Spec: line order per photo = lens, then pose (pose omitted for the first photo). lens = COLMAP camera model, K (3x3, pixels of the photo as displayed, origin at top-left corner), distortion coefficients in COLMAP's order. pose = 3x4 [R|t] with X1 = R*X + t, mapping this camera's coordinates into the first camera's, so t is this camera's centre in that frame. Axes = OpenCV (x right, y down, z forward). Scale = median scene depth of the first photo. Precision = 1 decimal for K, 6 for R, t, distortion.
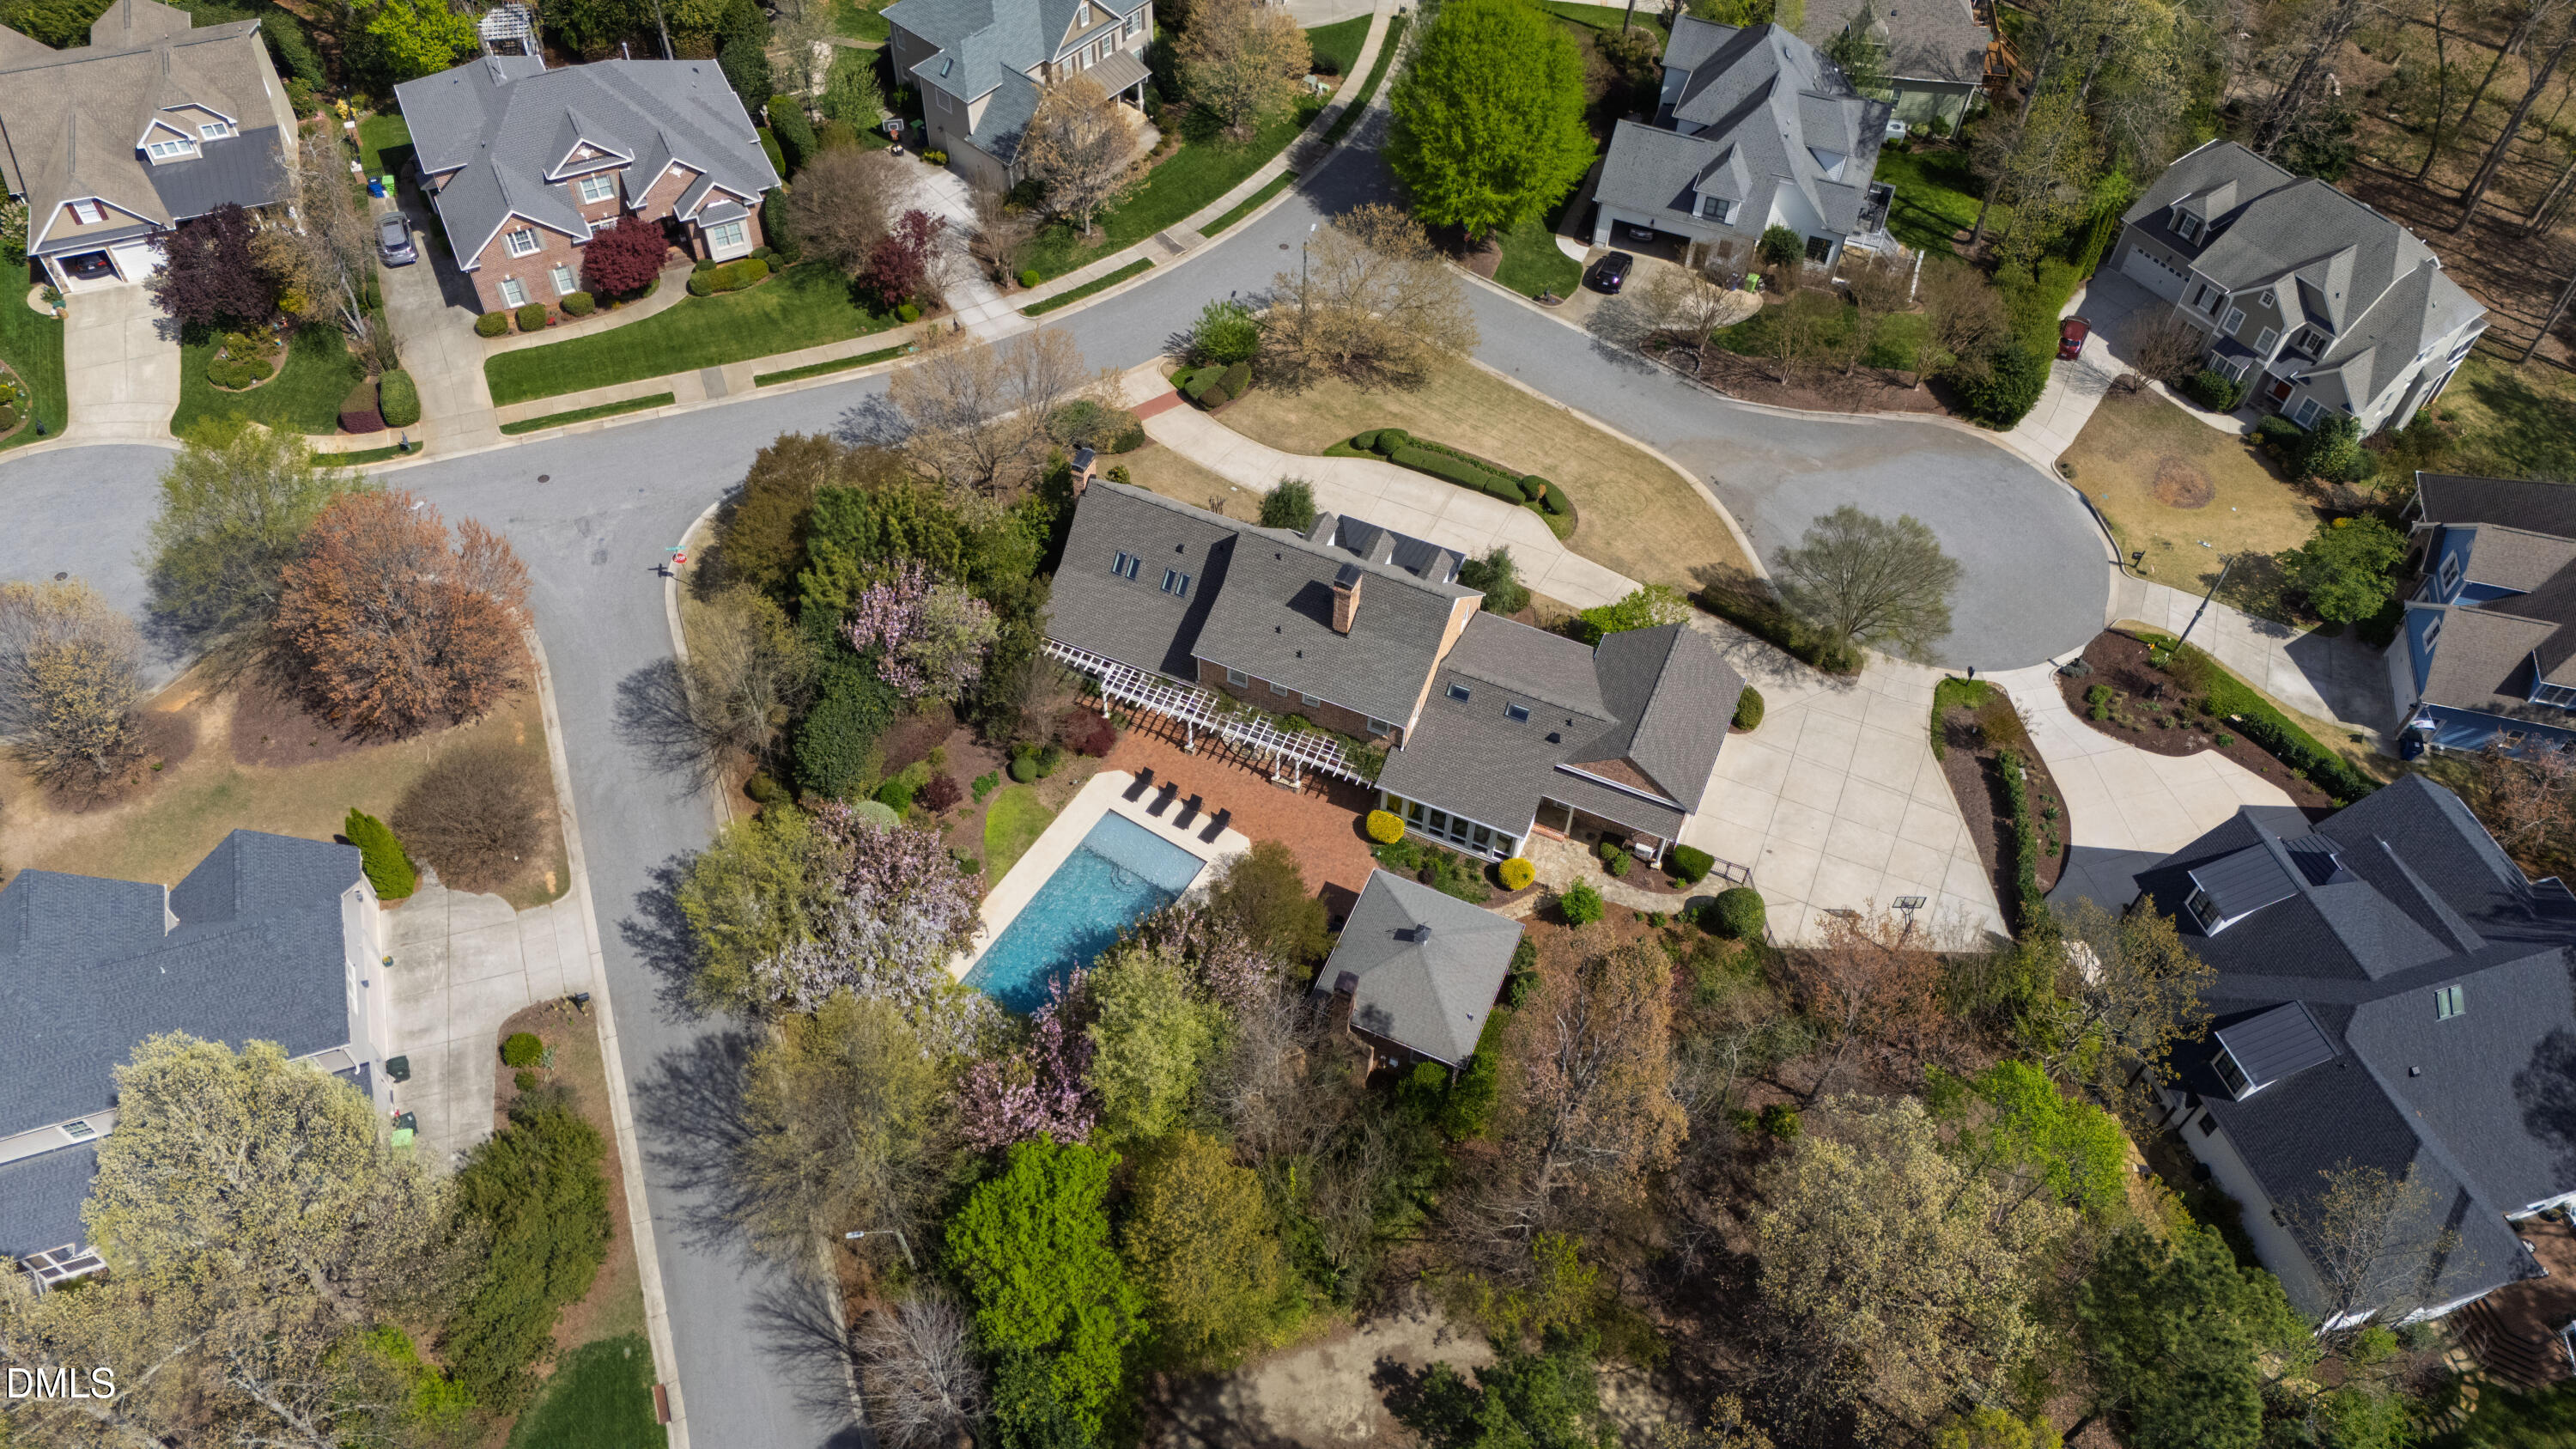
lens RADIAL K [[1962.5, 0, 1288.0], [0, 1962.5, 724.5], [0, 0, 1]] dist [0.039063, 0.000965]
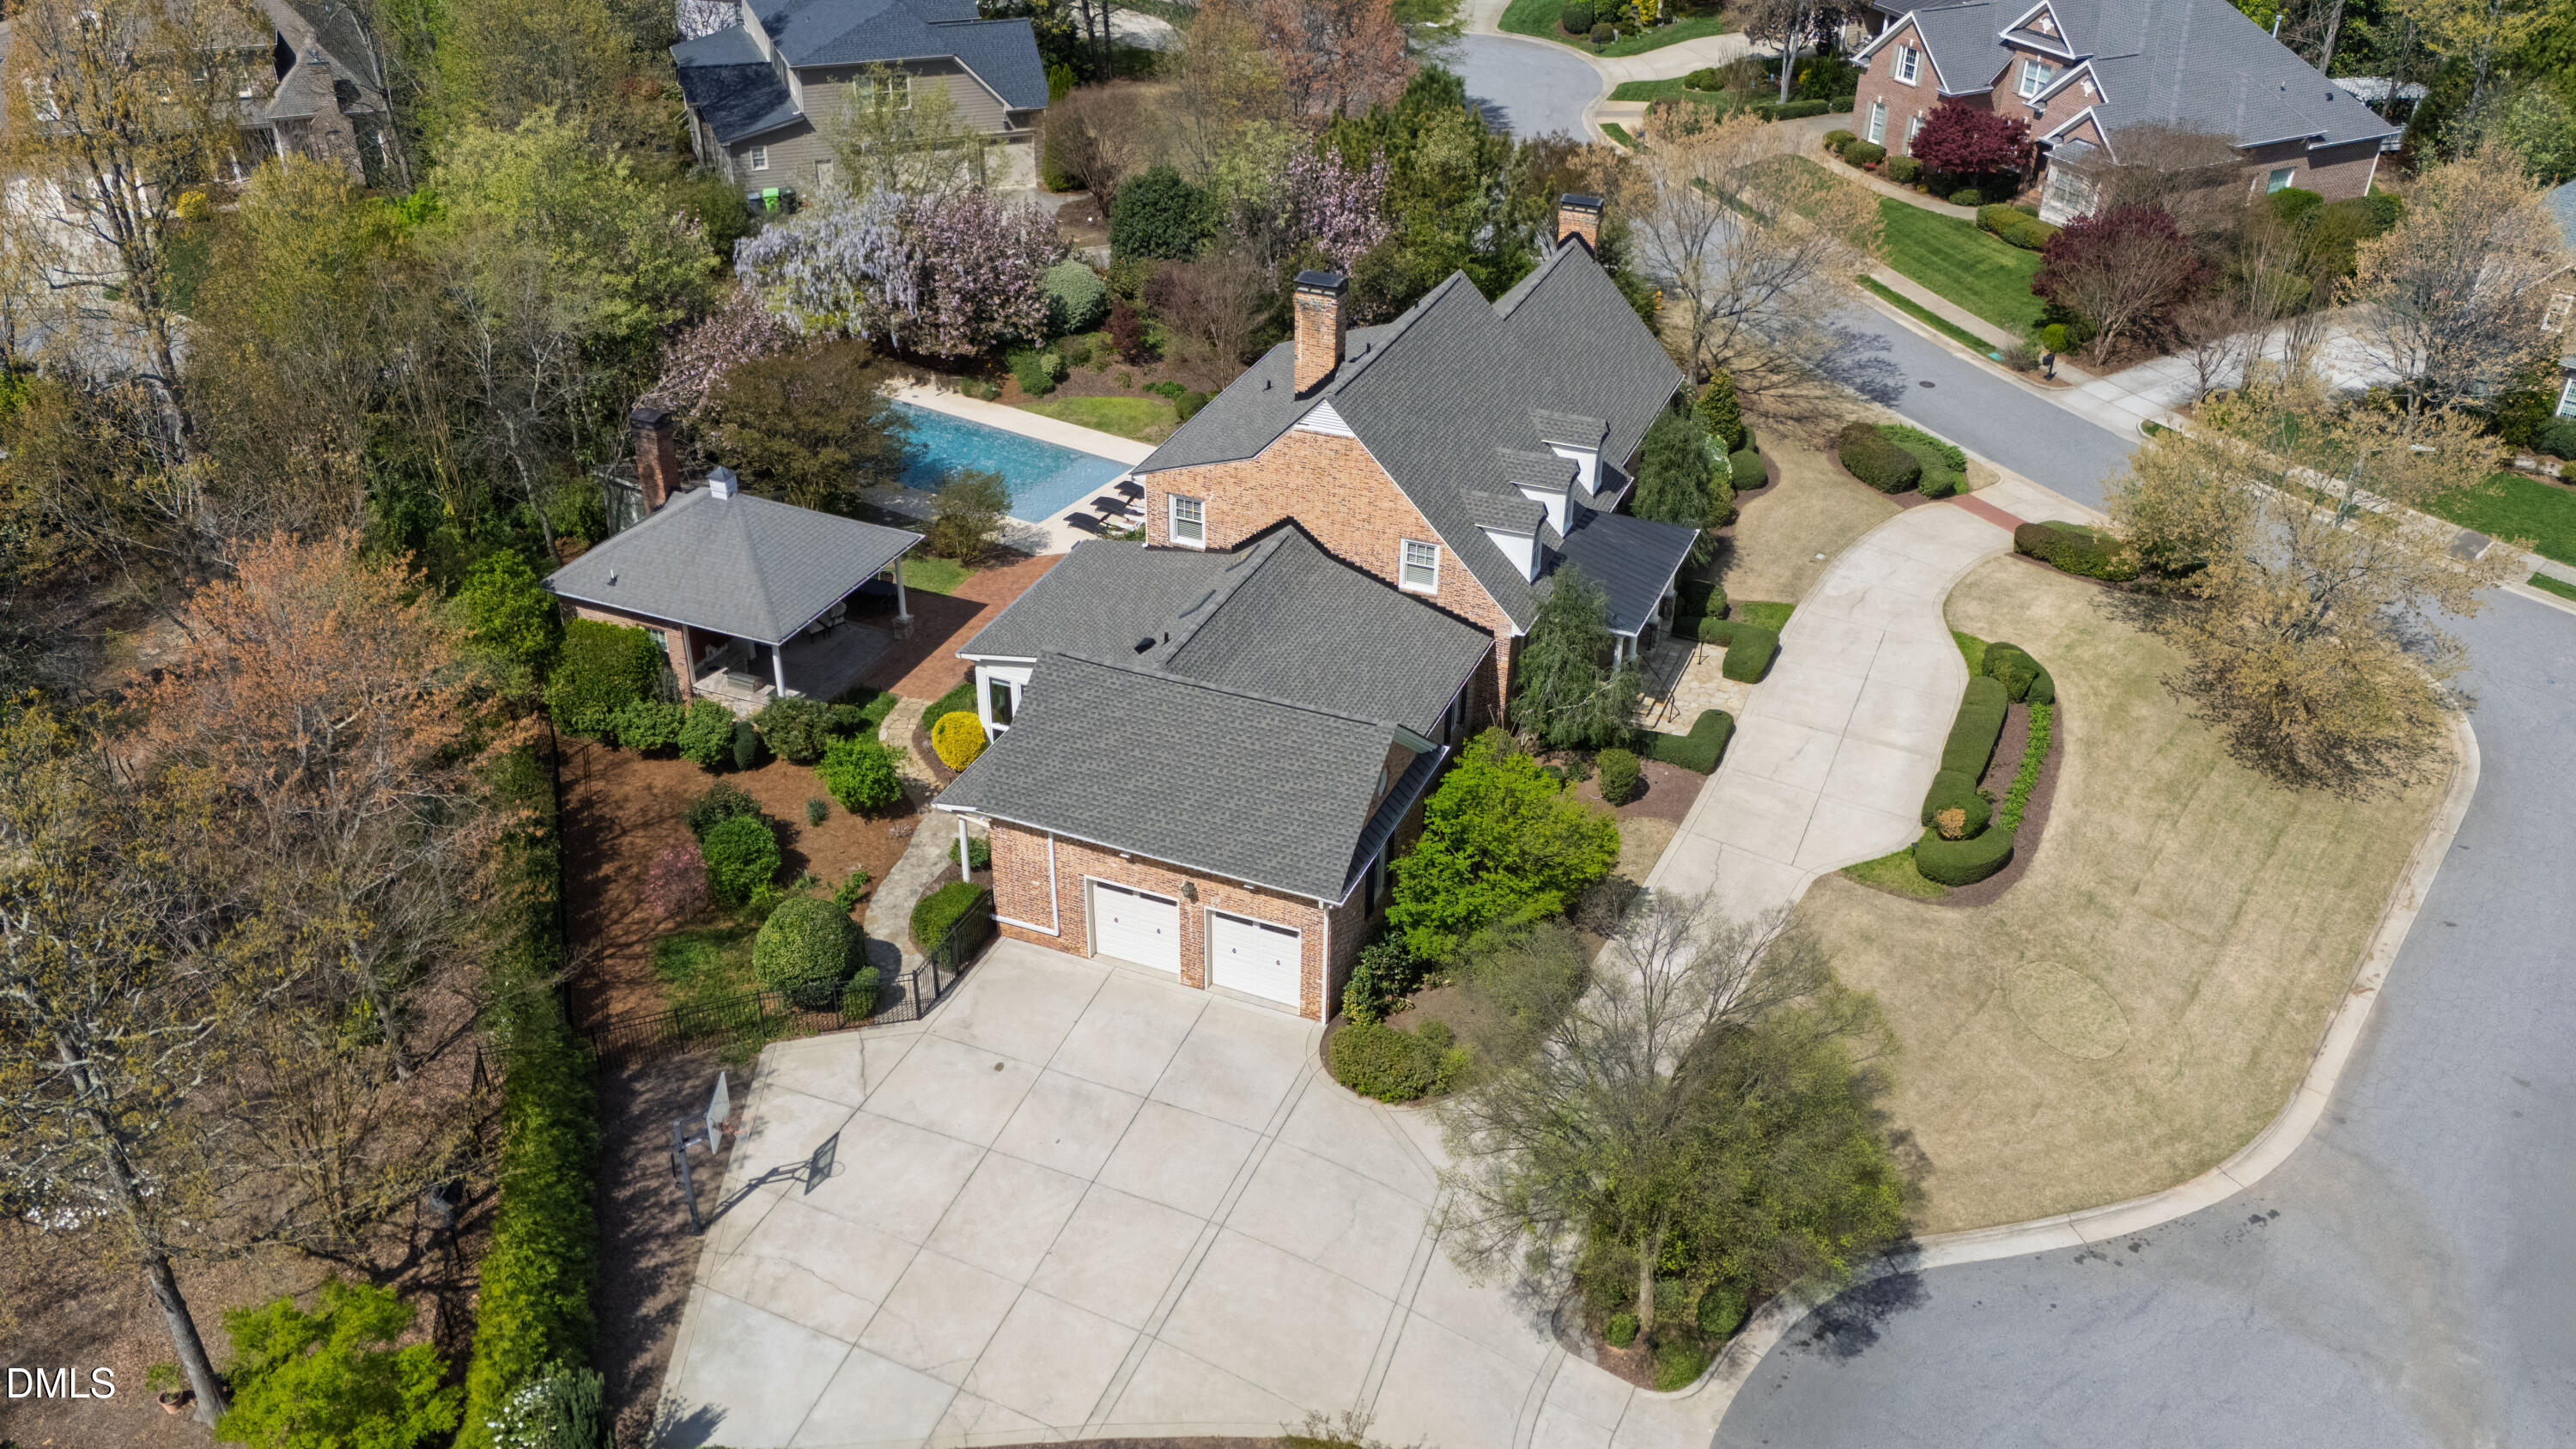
lens RADIAL K [[1962.5, 0, 1288.0], [0, 1962.5, 724.5], [0, 0, 1]] dist [0.039063, 0.000965]
pose [[0.002901, 0.510615, -0.859805, 0.546035], [-0.781579, 0.537508, 0.316575, -0.163895], [0.623800, 0.671087, 0.400645, 0.727451]]
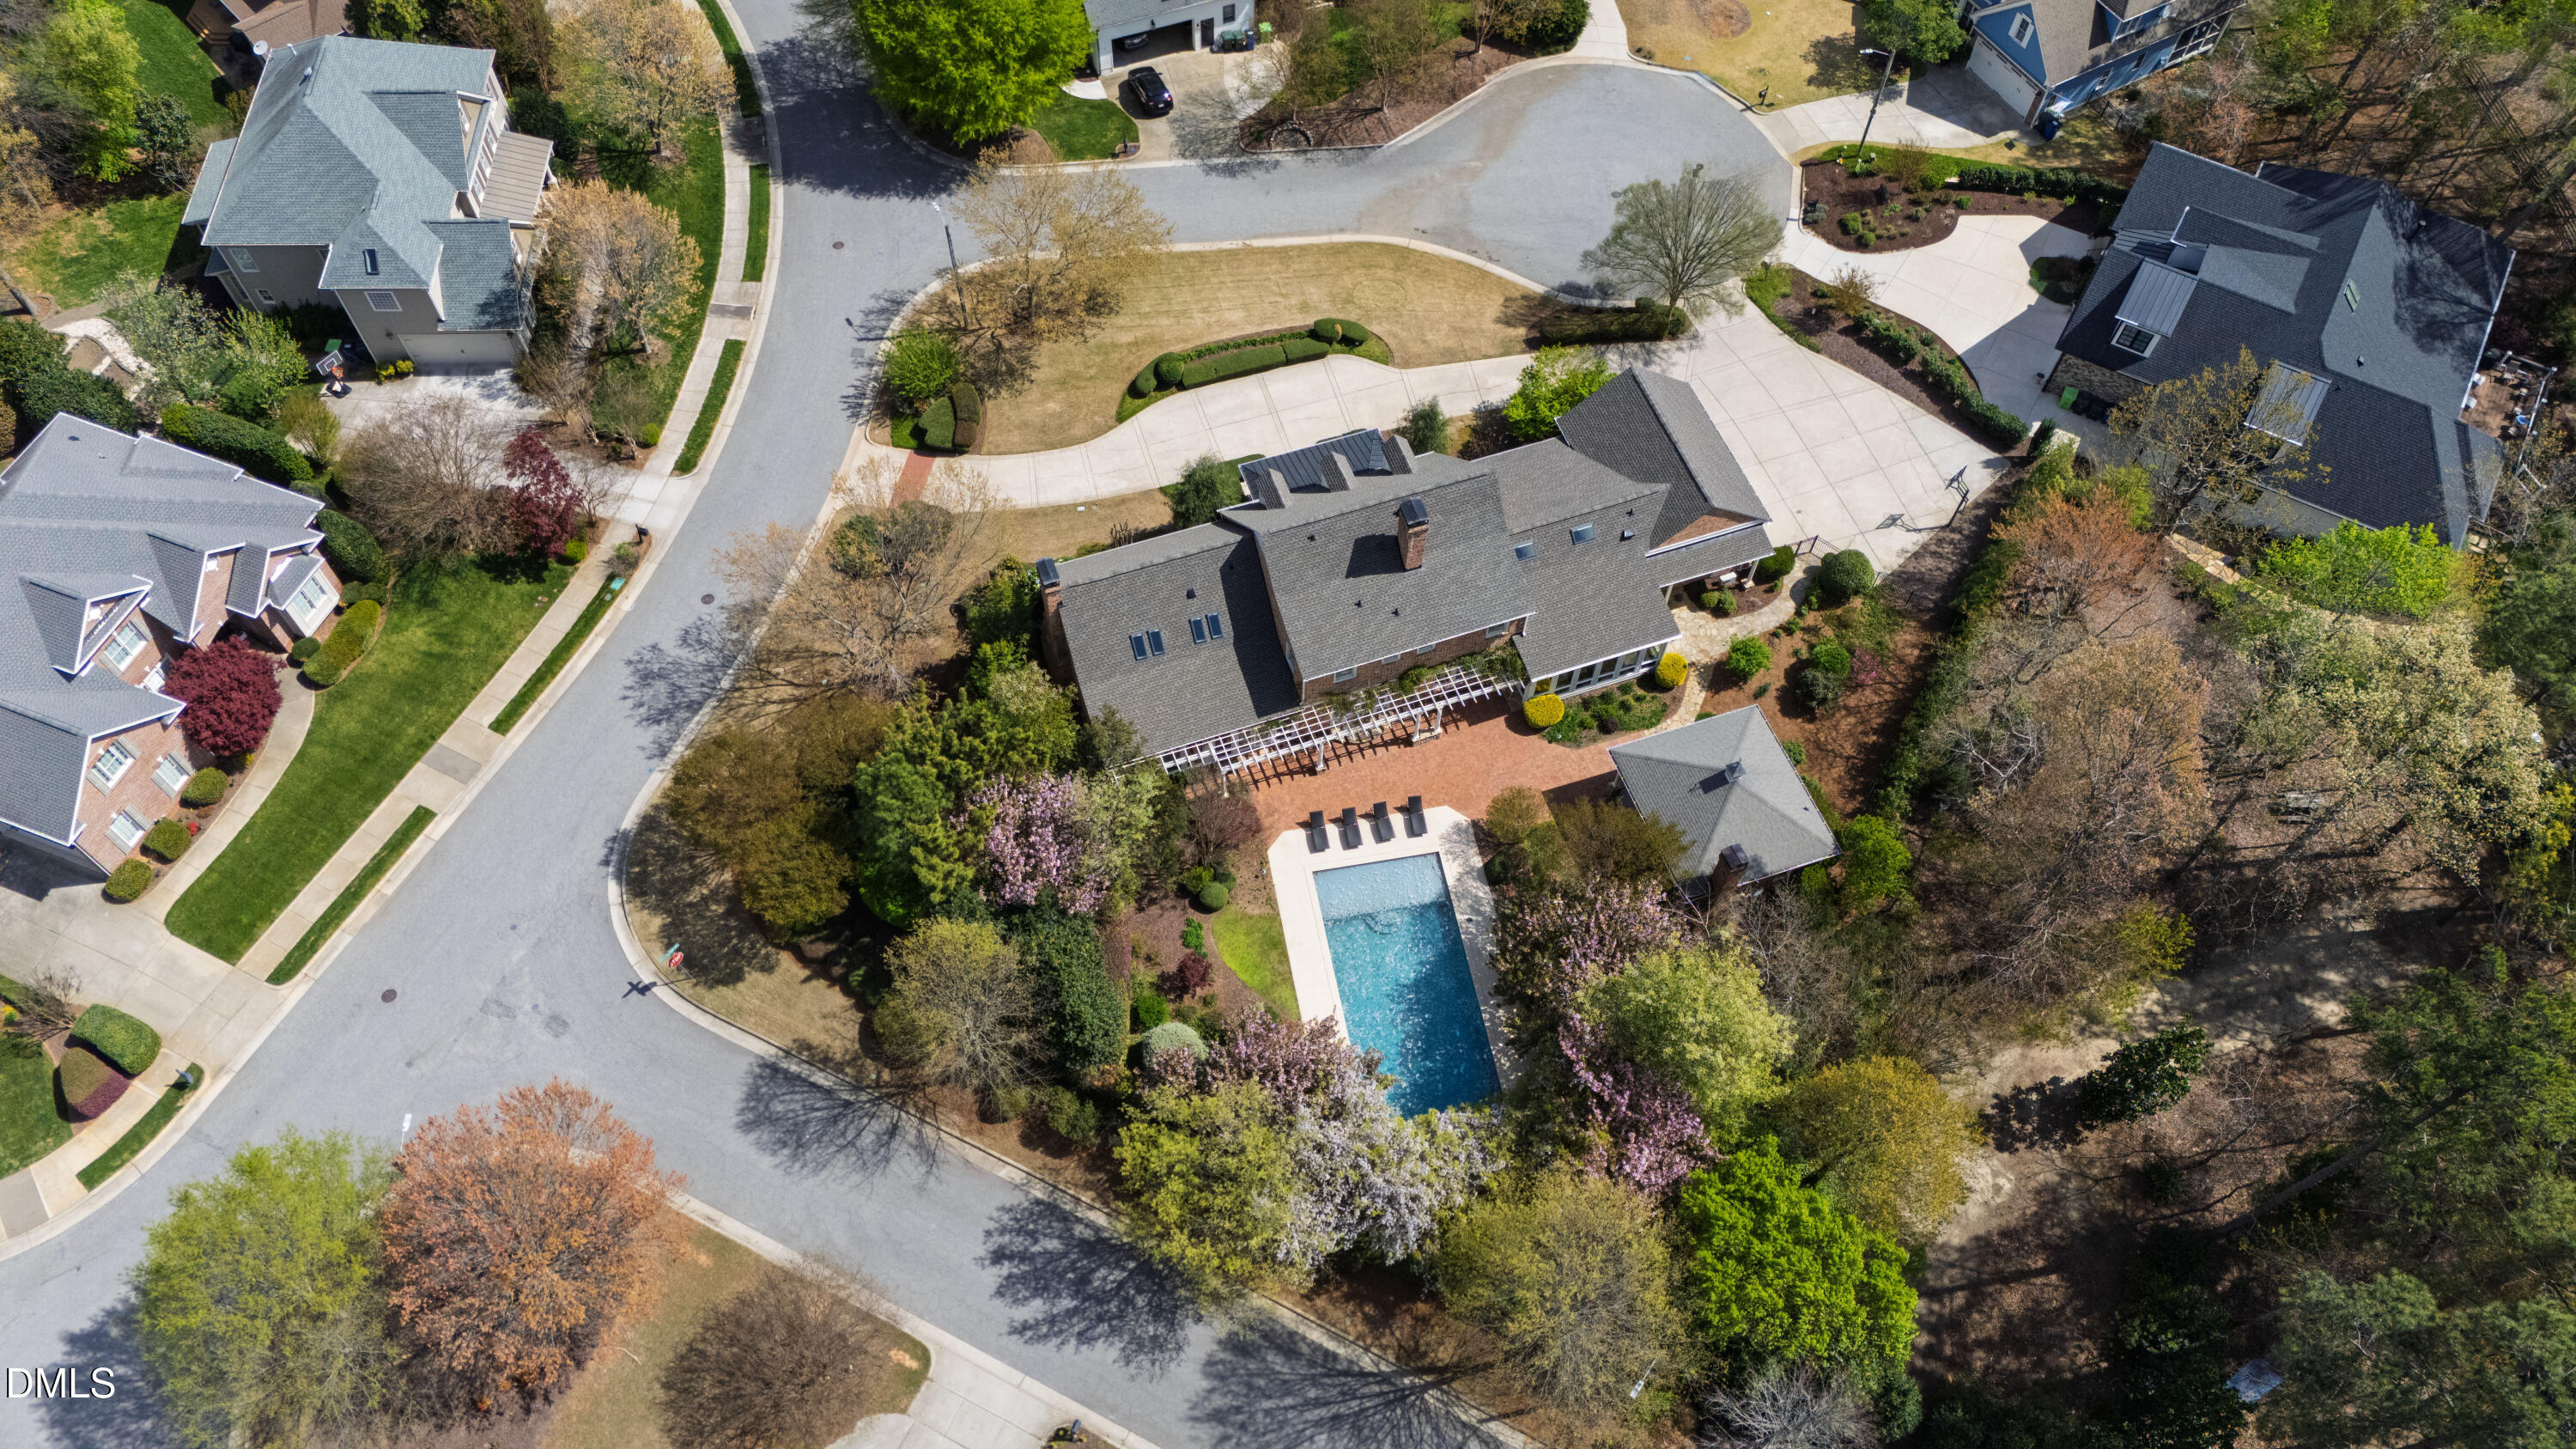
lens RADIAL K [[1962.5, 0, 1288.0], [0, 1962.5, 724.5], [0, 0, 1]] dist [0.039063, 0.000965]
pose [[0.726503, -0.588568, 0.354657, -0.349425], [0.530898, 0.808440, 0.254111, -0.228655], [-0.436280, 0.003674, 0.899803, 0.169563]]
